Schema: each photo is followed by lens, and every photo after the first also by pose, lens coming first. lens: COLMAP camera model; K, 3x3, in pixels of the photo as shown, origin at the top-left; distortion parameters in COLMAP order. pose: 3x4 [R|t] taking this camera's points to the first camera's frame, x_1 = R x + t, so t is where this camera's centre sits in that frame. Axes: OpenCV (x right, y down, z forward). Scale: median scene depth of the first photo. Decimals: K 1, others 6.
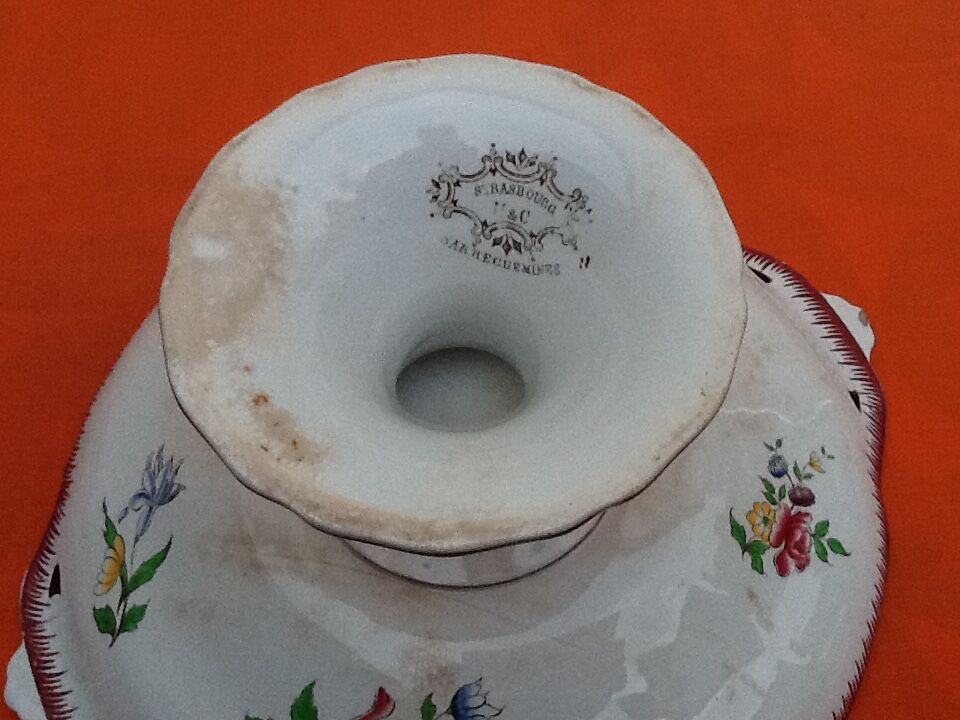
lens RADIAL K [[1214.9, 0, 480.0], [0, 1214.9, 360.0], [0, 0, 1]] dist [0.006242, -0.071160]
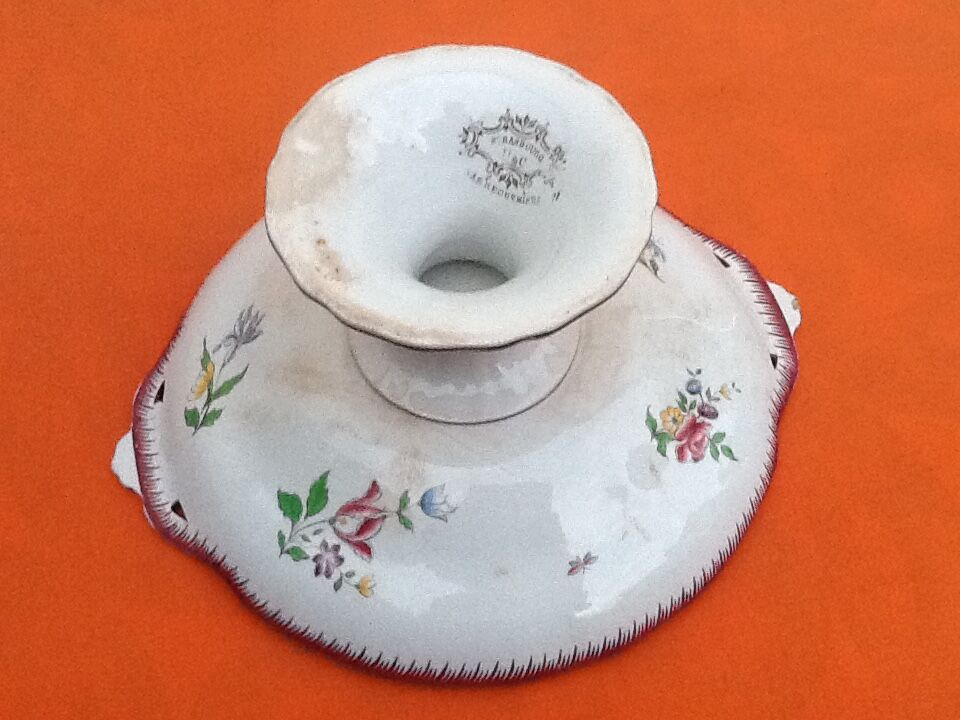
lens RADIAL K [[1221.3, 0, 473.8], [0, 1221.3, 364.0], [0, 0, 1]] dist [0.012608, 0.017006]
pose [[0.983829, 0.155971, -0.088058, 0.126354], [-0.159740, 0.986448, -0.037461, 0.158876], [0.081022, 0.050922, 0.995411, -0.381506]]
